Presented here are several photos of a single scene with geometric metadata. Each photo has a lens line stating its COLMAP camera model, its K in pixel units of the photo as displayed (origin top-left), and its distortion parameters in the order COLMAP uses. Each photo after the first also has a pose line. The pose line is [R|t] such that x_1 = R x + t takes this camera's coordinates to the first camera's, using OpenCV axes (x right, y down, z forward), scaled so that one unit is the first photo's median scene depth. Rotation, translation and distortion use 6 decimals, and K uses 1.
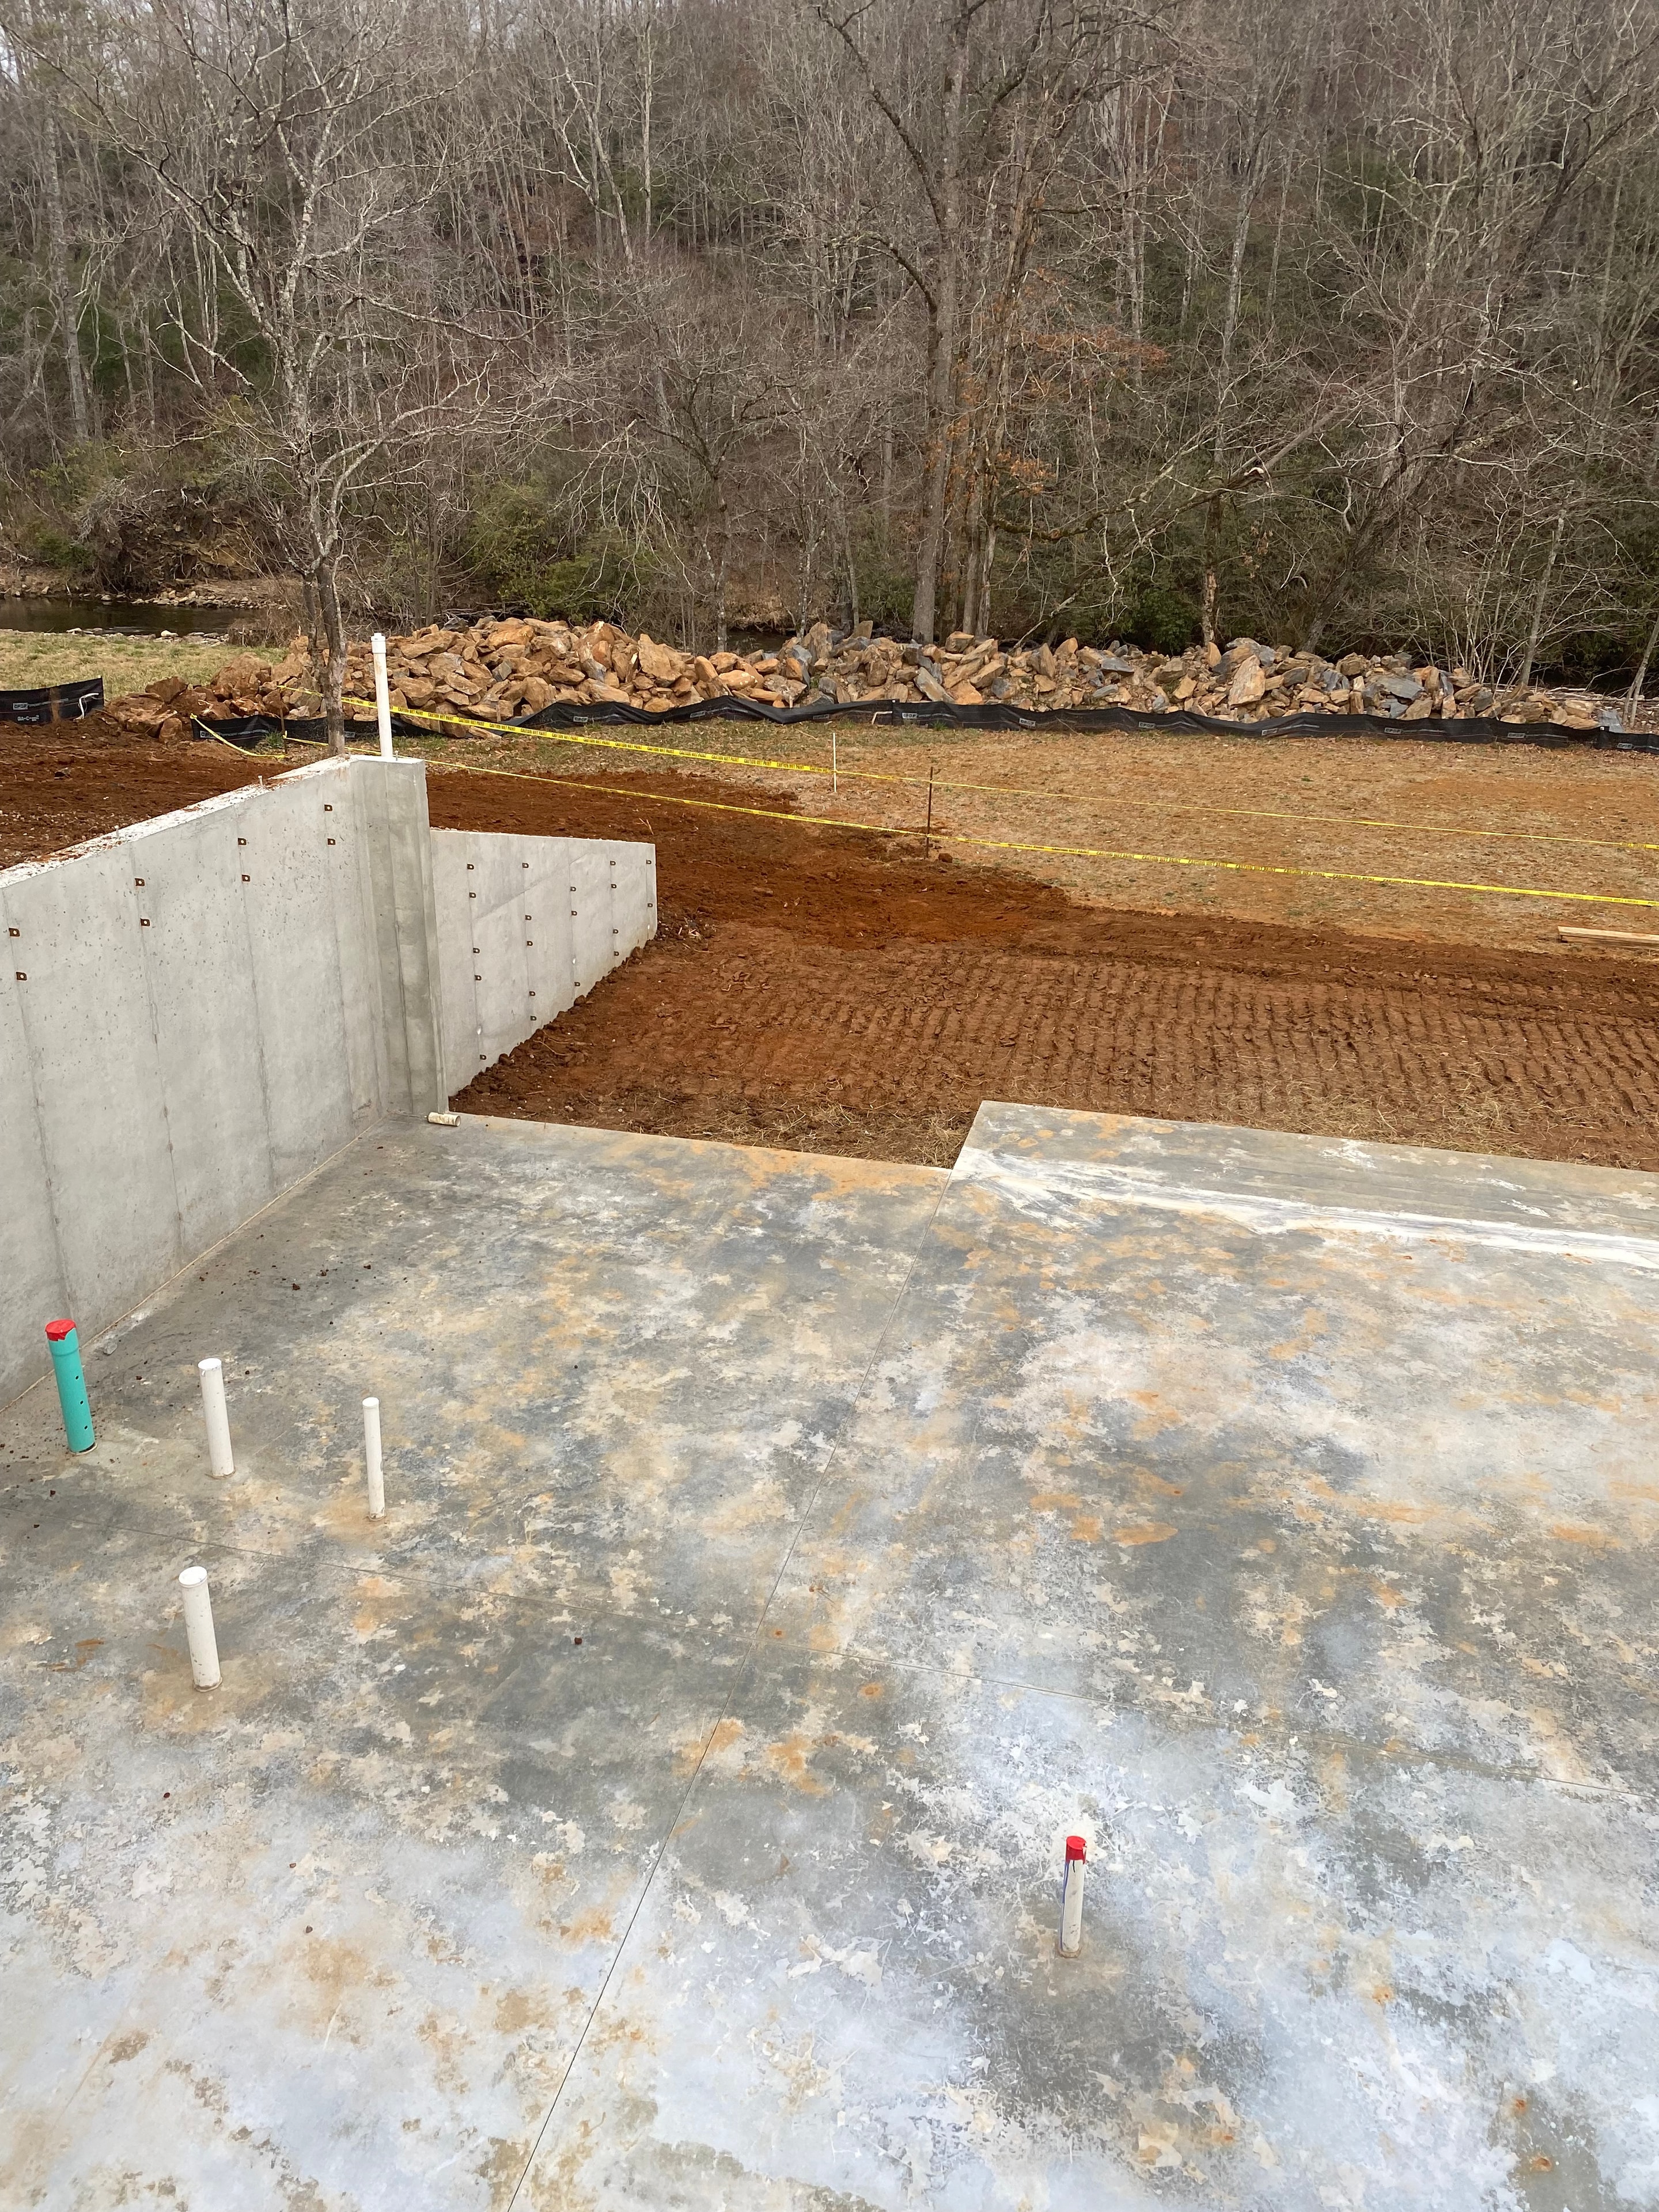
lens RADIAL K [[1744.7, 0, 829.5], [0, 1744.7, 1106.0], [0, 0, 1]] dist [0.070970, -0.004716]
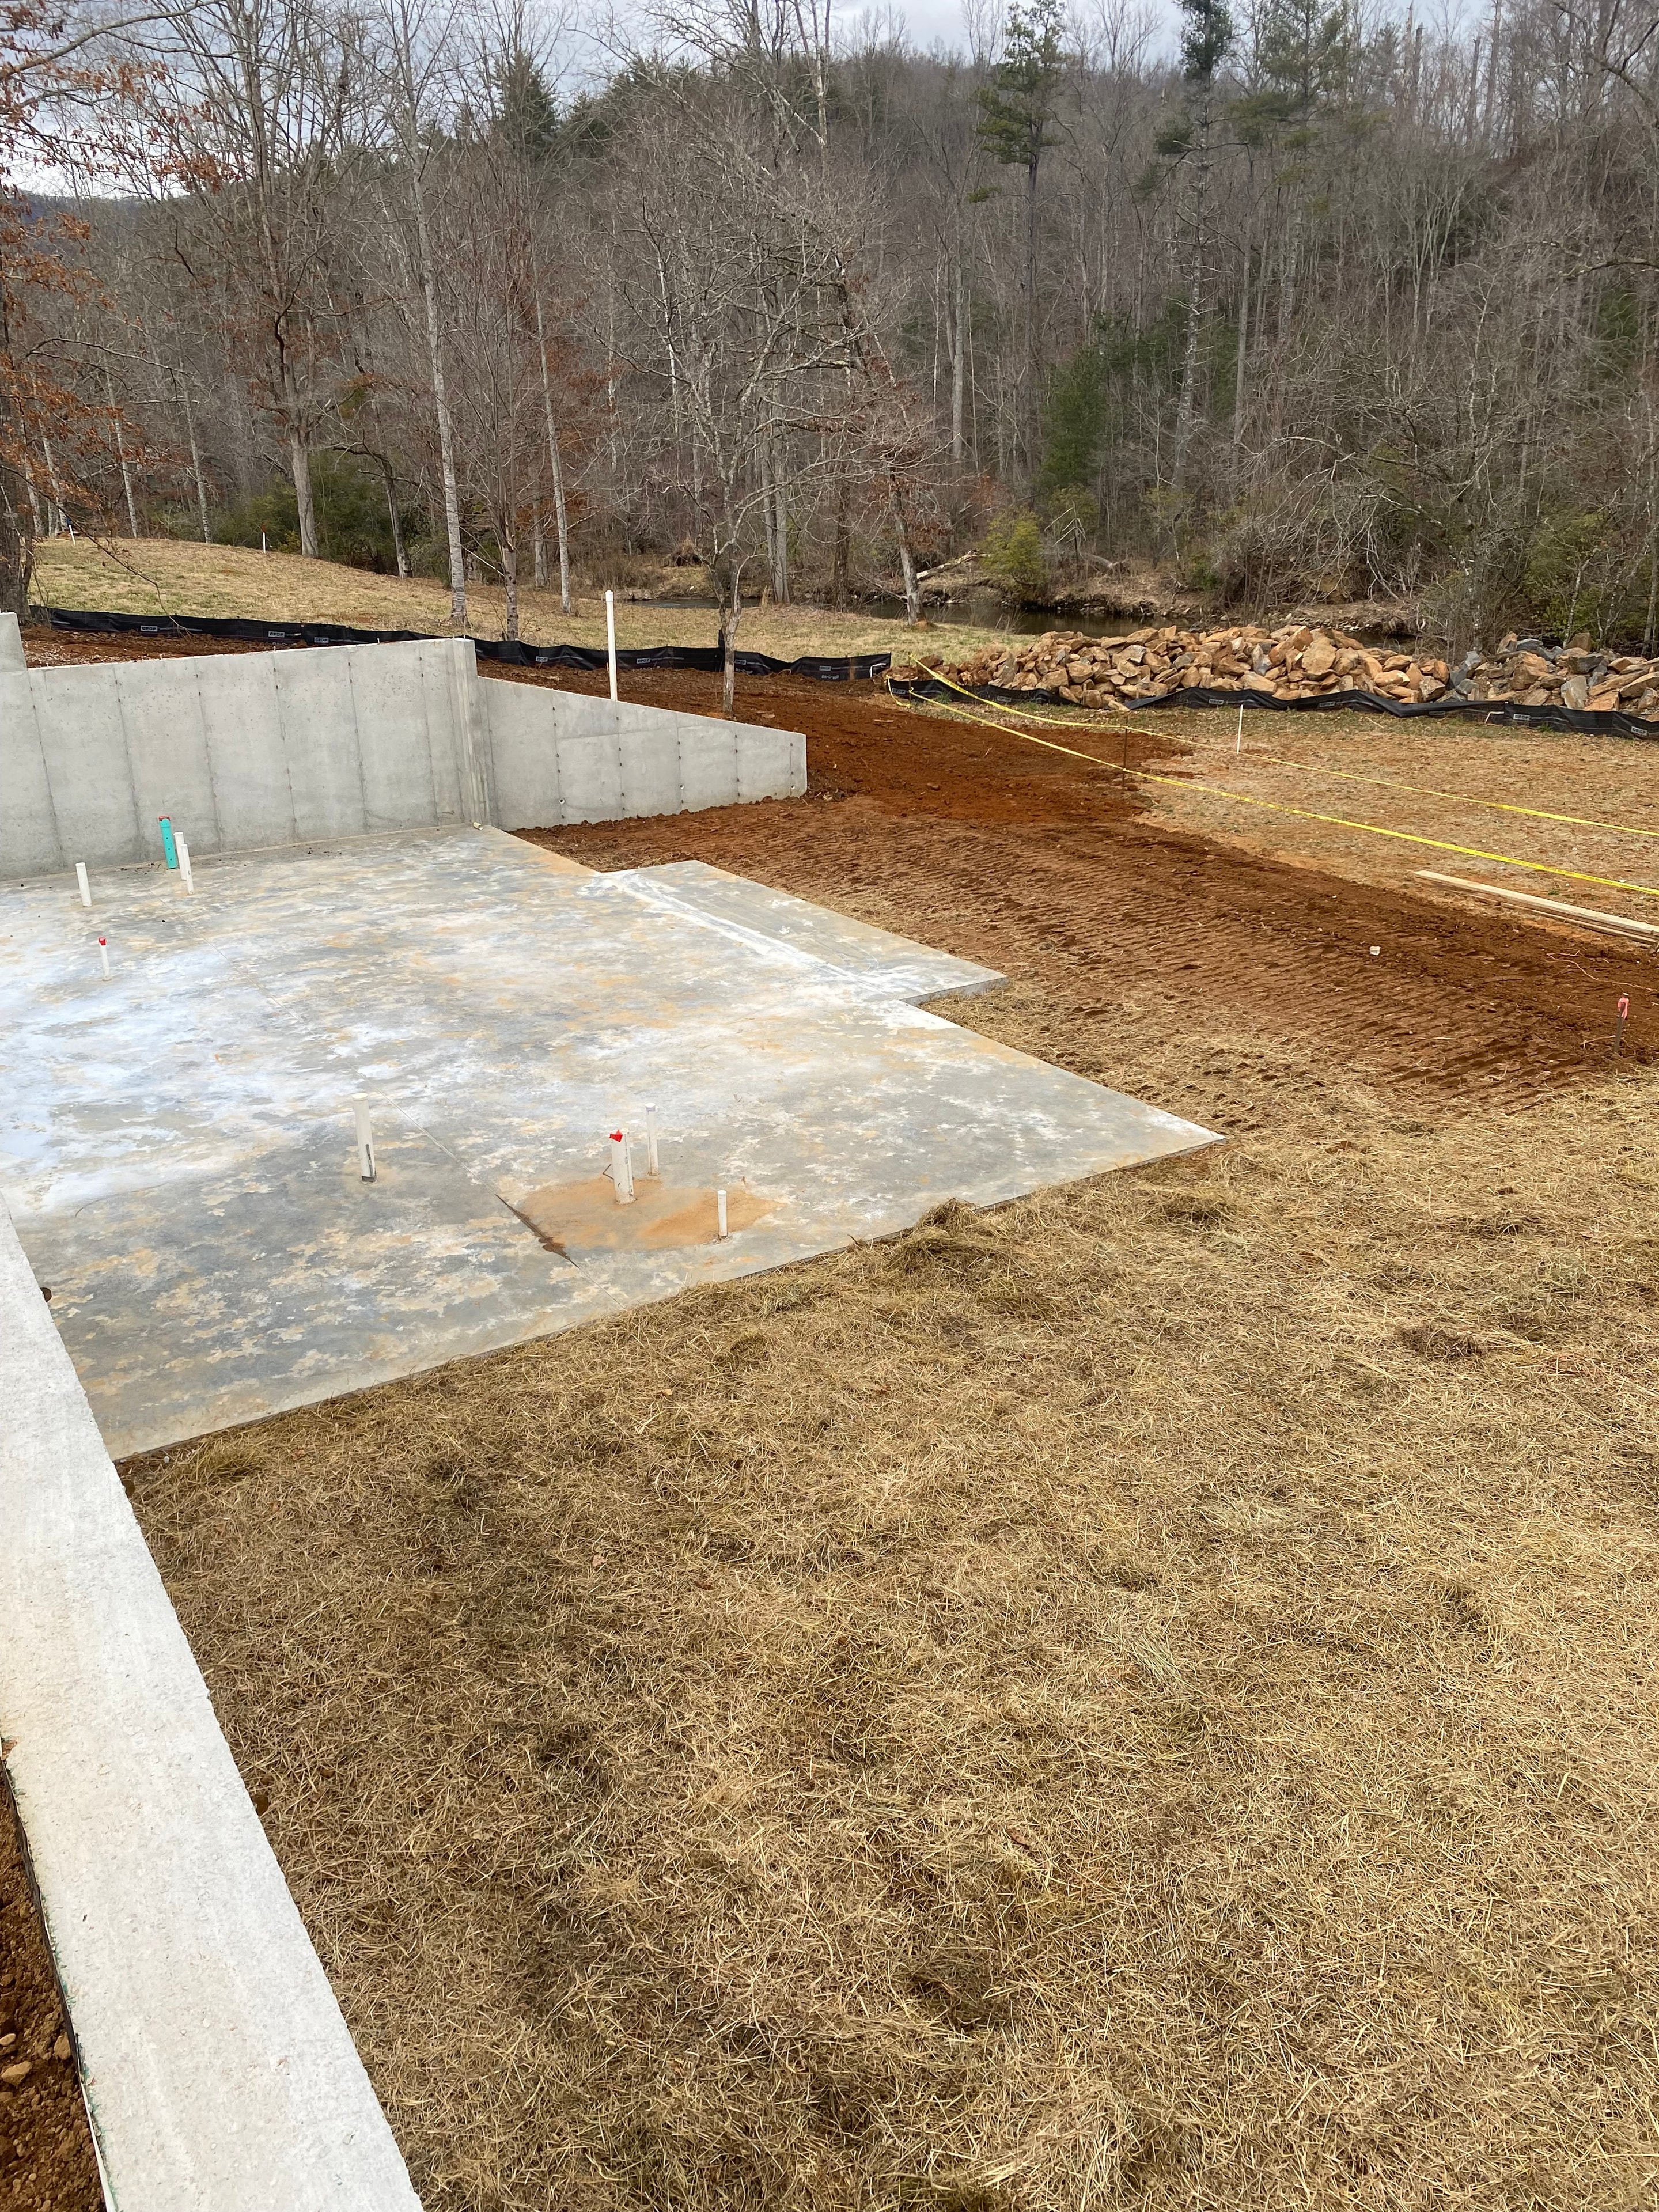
lens RADIAL K [[1744.7, 0, 829.5], [0, 1744.7, 1106.0], [0, 0, 1]] dist [0.070970, -0.004716]
pose [[0.702473, 0.213001, -0.679089, 1.662672], [-0.227394, 0.971324, 0.069438, 0.099314], [0.674406, 0.105642, 0.730764, -0.194406]]
